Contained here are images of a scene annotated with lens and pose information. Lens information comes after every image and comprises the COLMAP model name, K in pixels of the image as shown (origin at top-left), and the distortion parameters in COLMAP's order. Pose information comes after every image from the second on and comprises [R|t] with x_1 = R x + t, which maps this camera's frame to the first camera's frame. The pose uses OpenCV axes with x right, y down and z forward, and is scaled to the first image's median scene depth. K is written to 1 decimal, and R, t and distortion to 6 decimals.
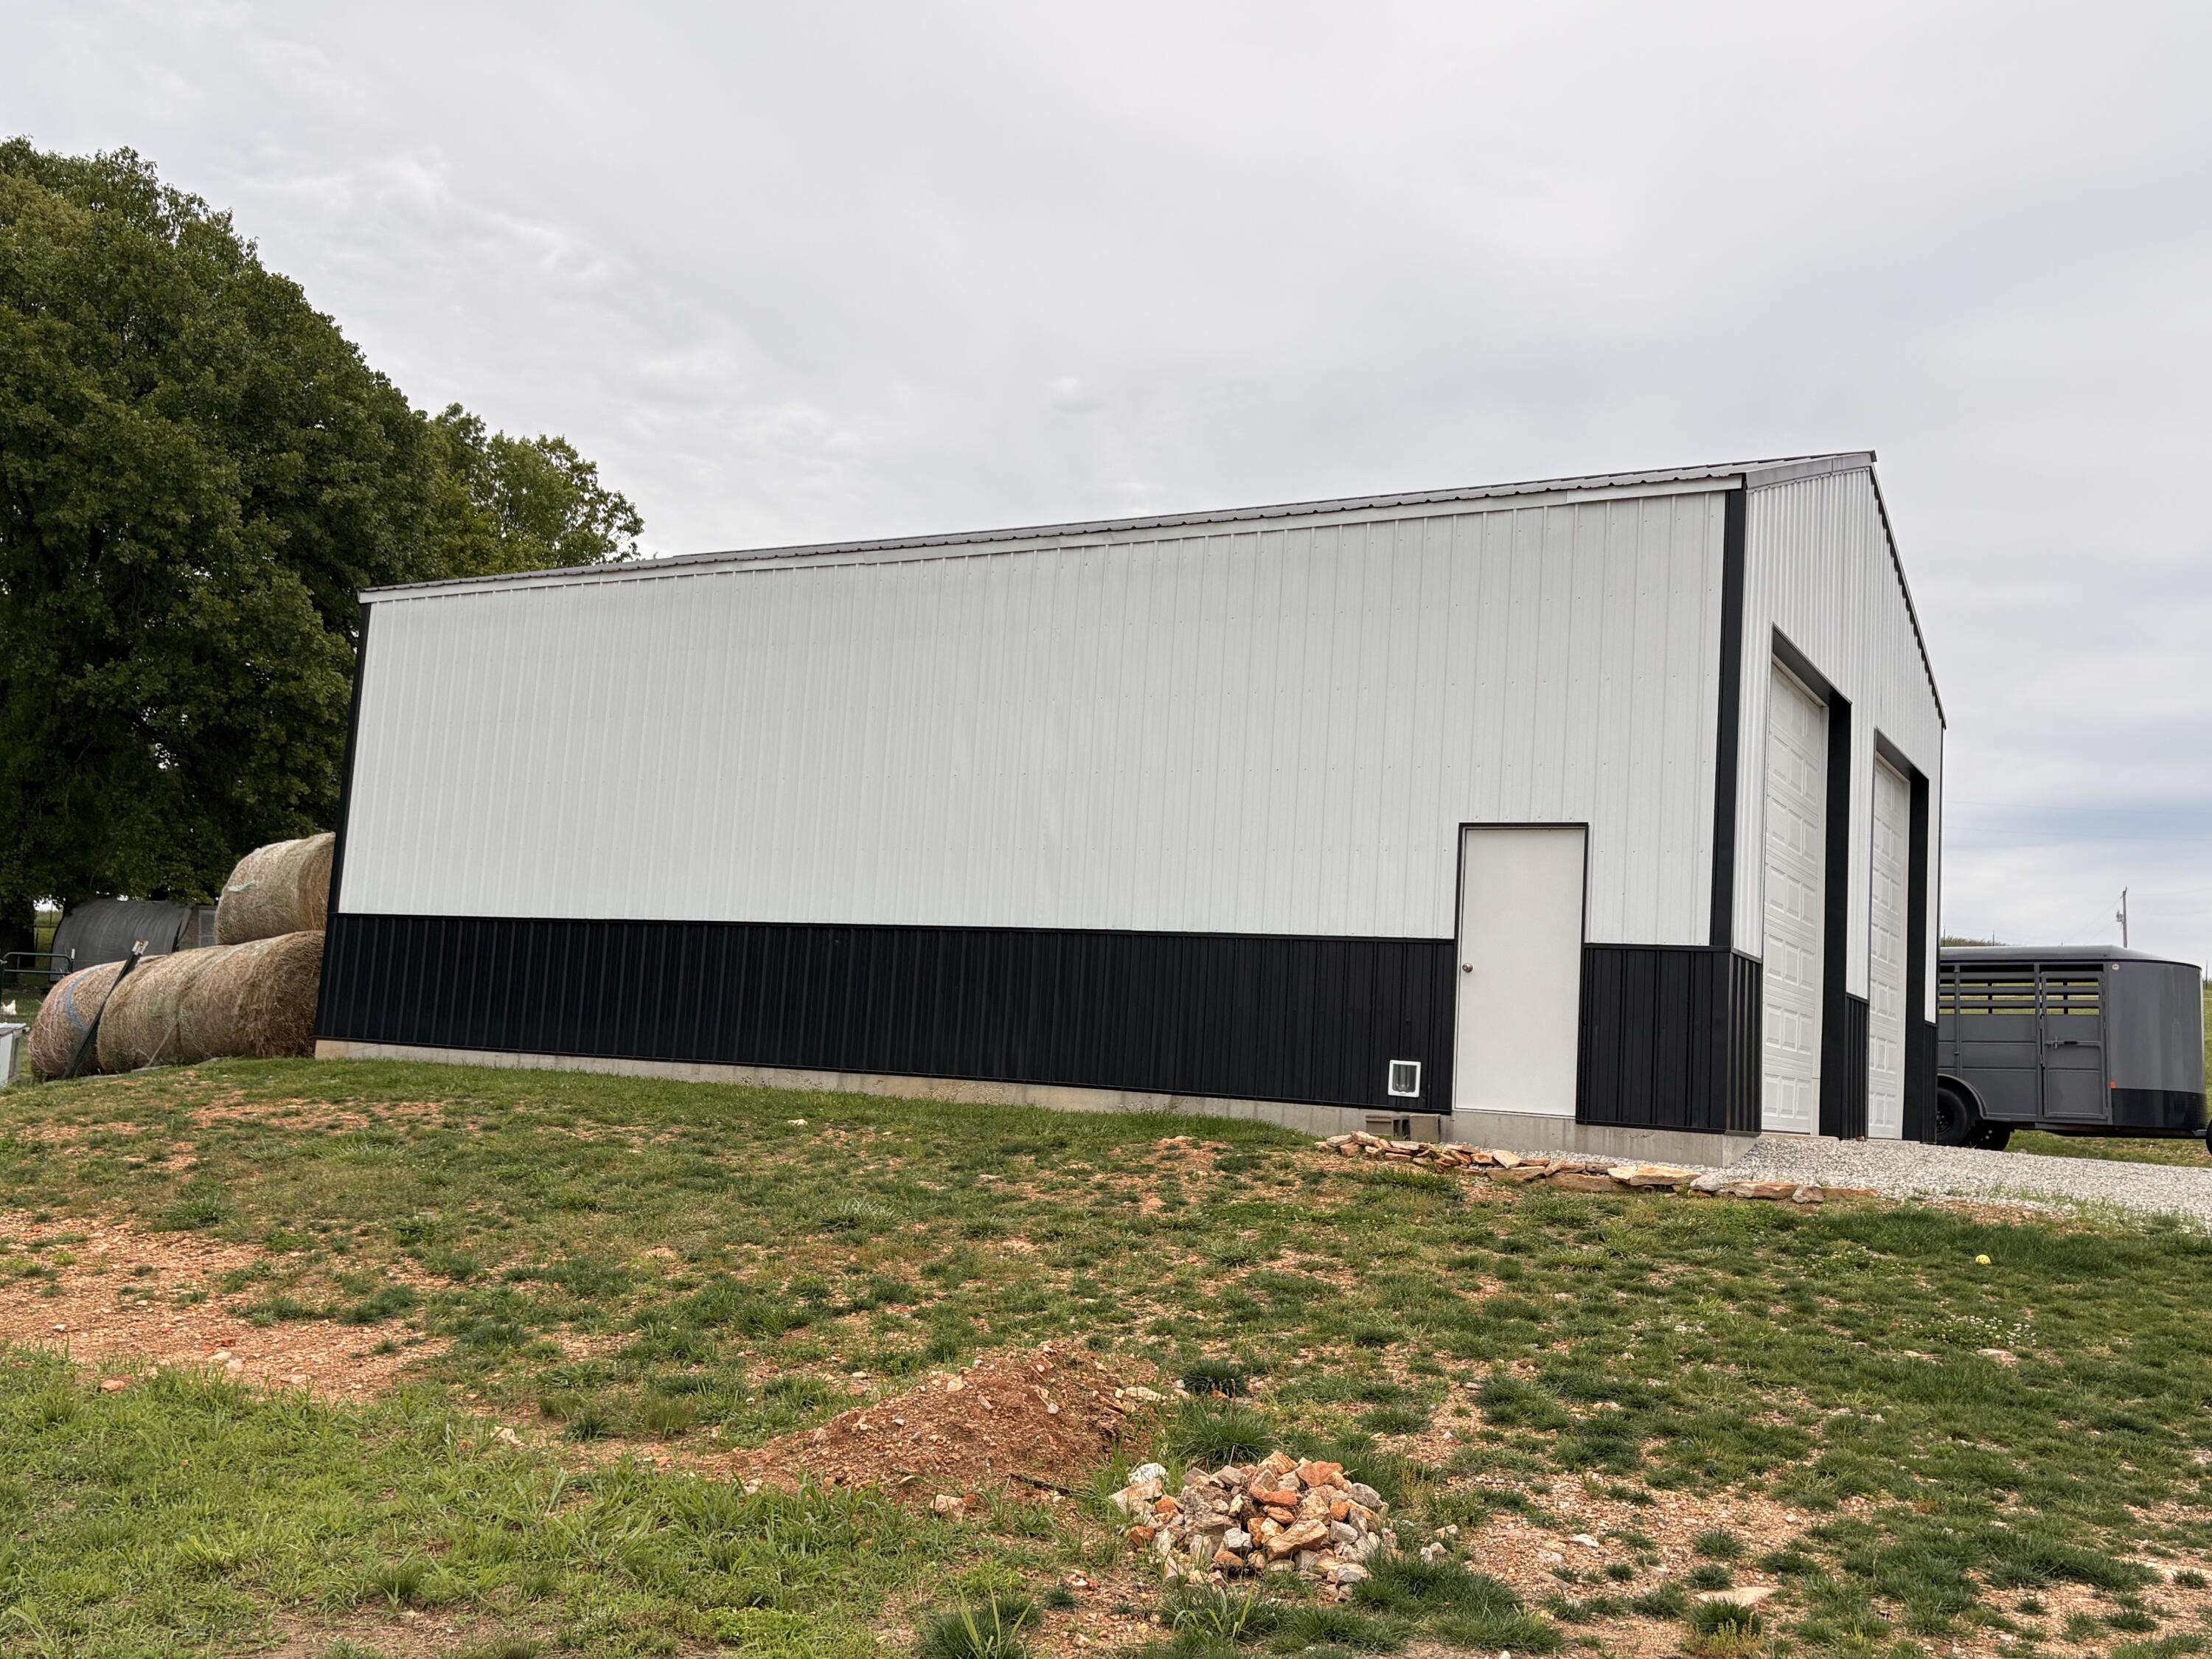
lens RADIAL K [[2045.7, 0, 1106.0], [0, 2045.7, 829.5], [0, 0, 1]] dist [-0.000017, -0.002657]
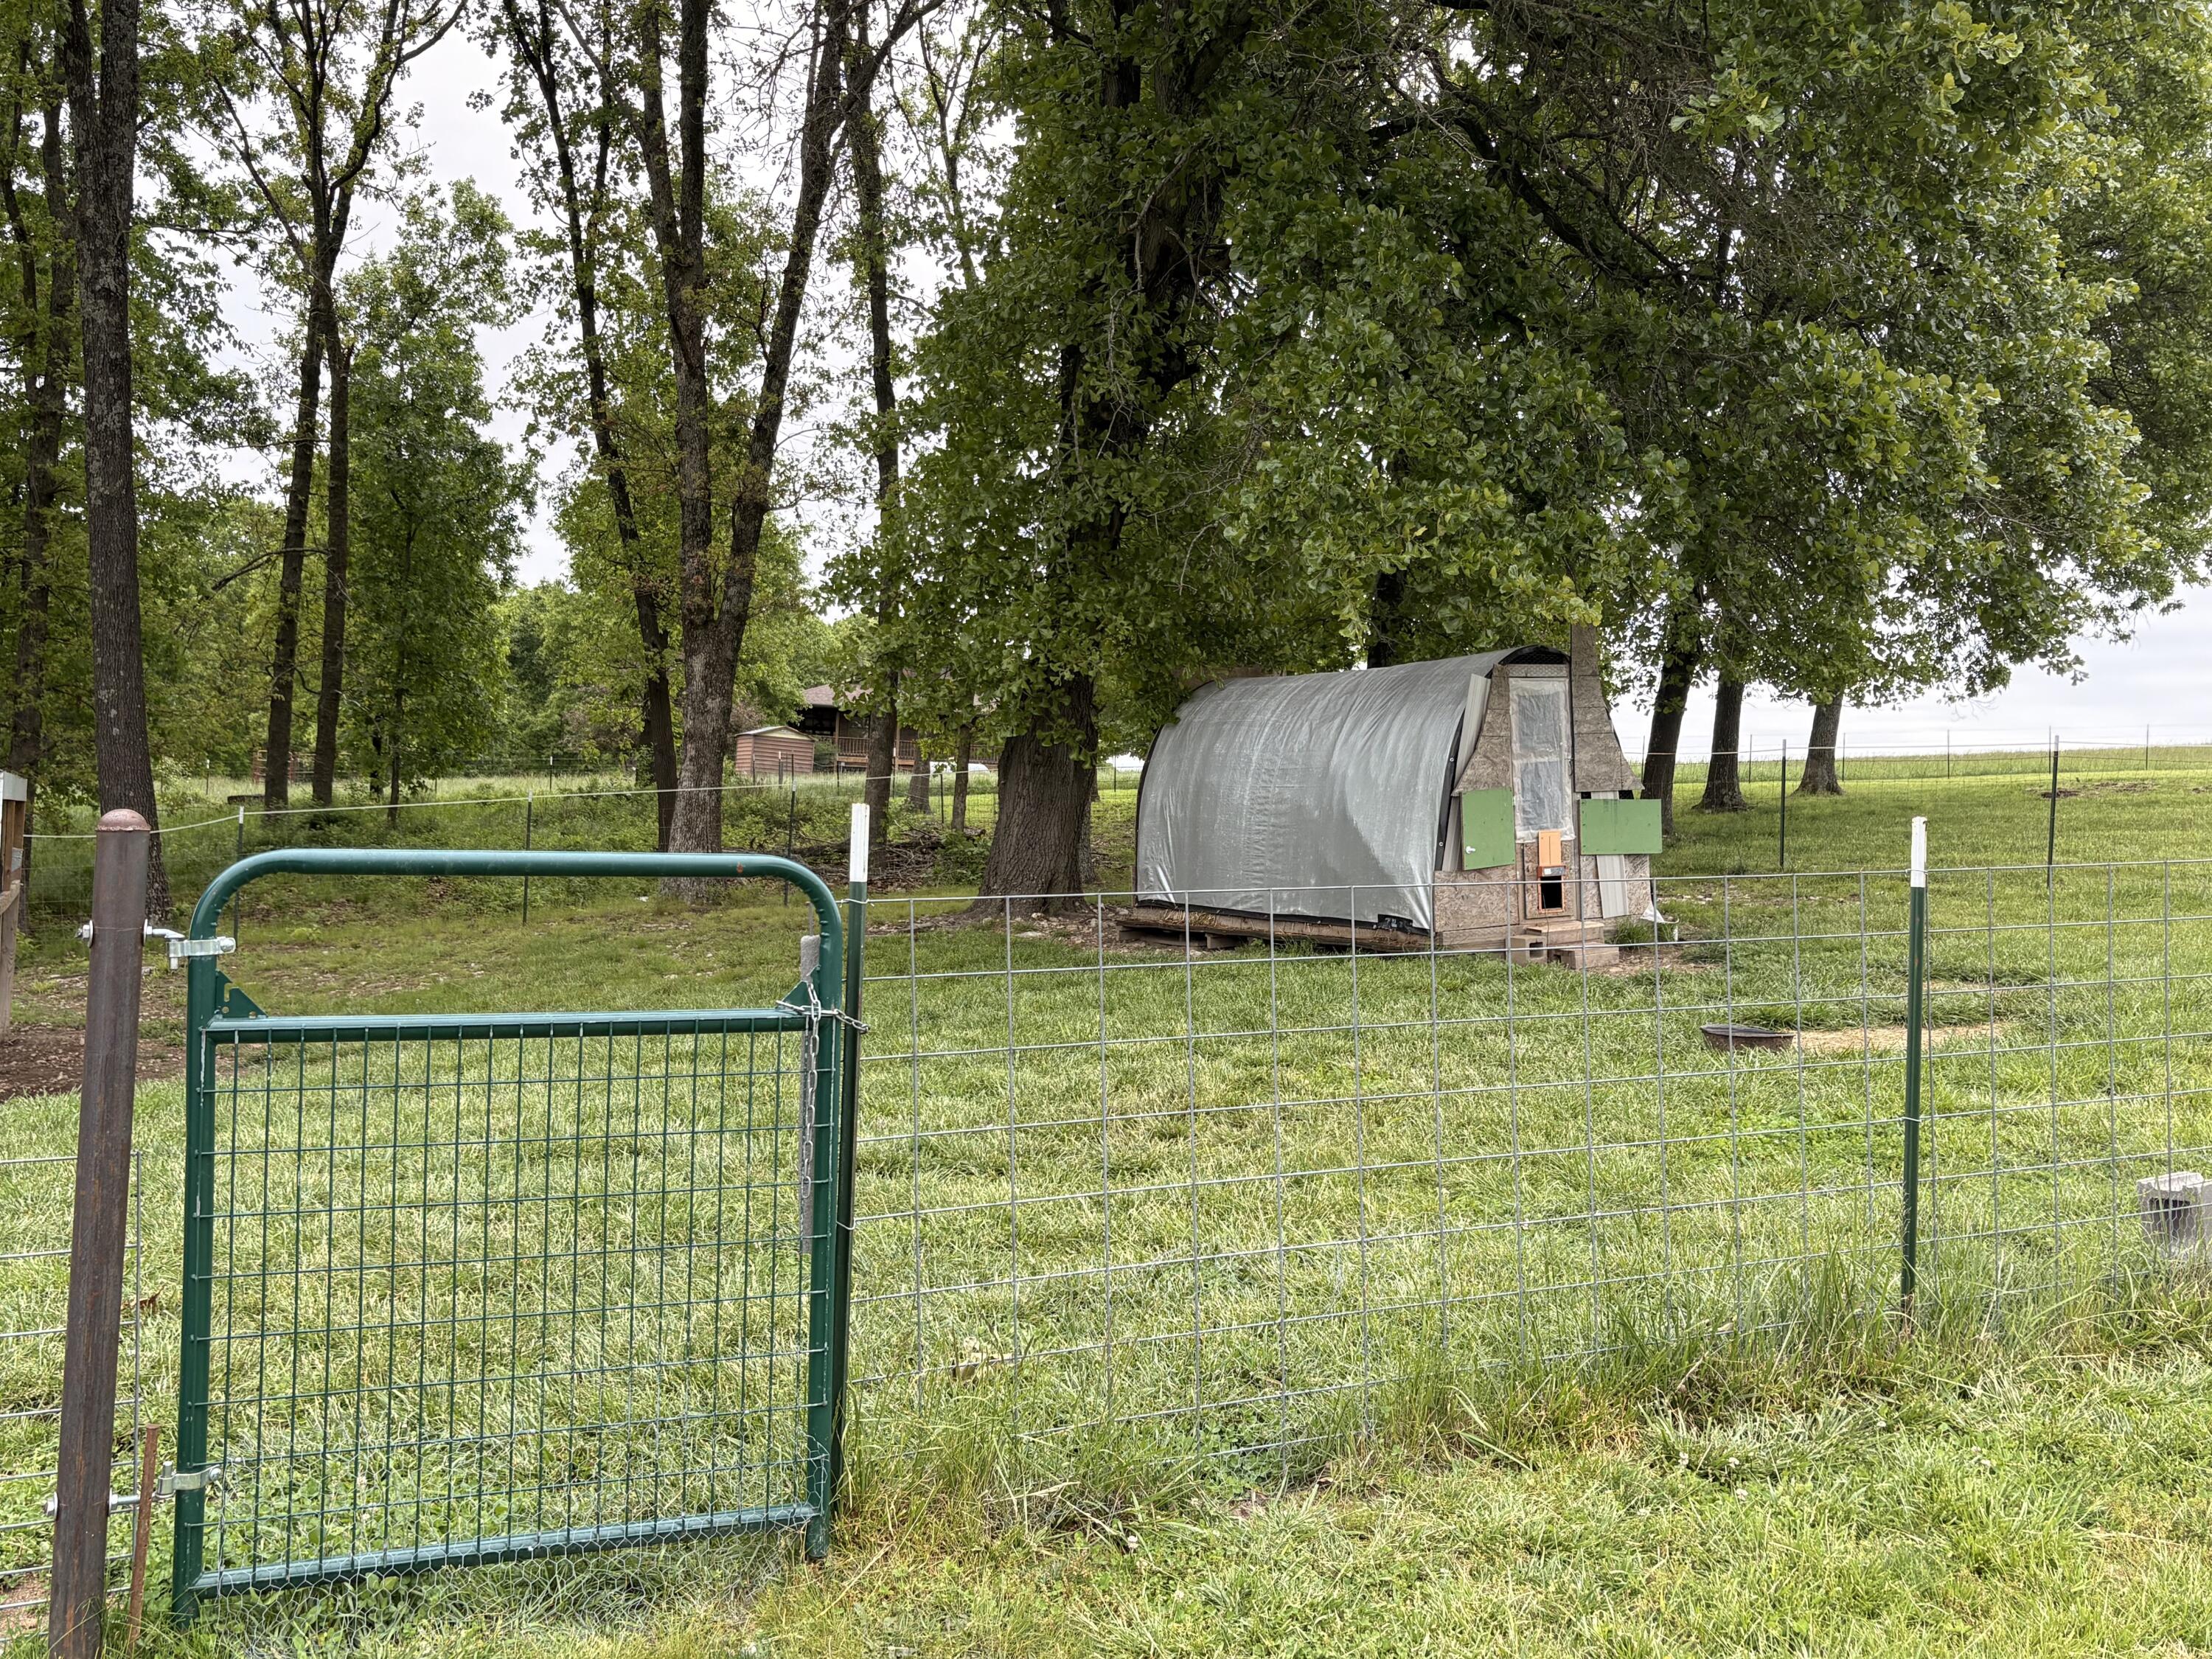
lens RADIAL K [[2045.7, 0, 1106.0], [0, 2045.7, 829.5], [0, 0, 1]] dist [-0.000017, -0.002657]
pose [[0.851105, -0.025514, -0.524375, -0.571300], [0.064978, 0.996258, 0.056992, 0.070652], [0.520959, -0.082579, 0.849578, 1.200438]]
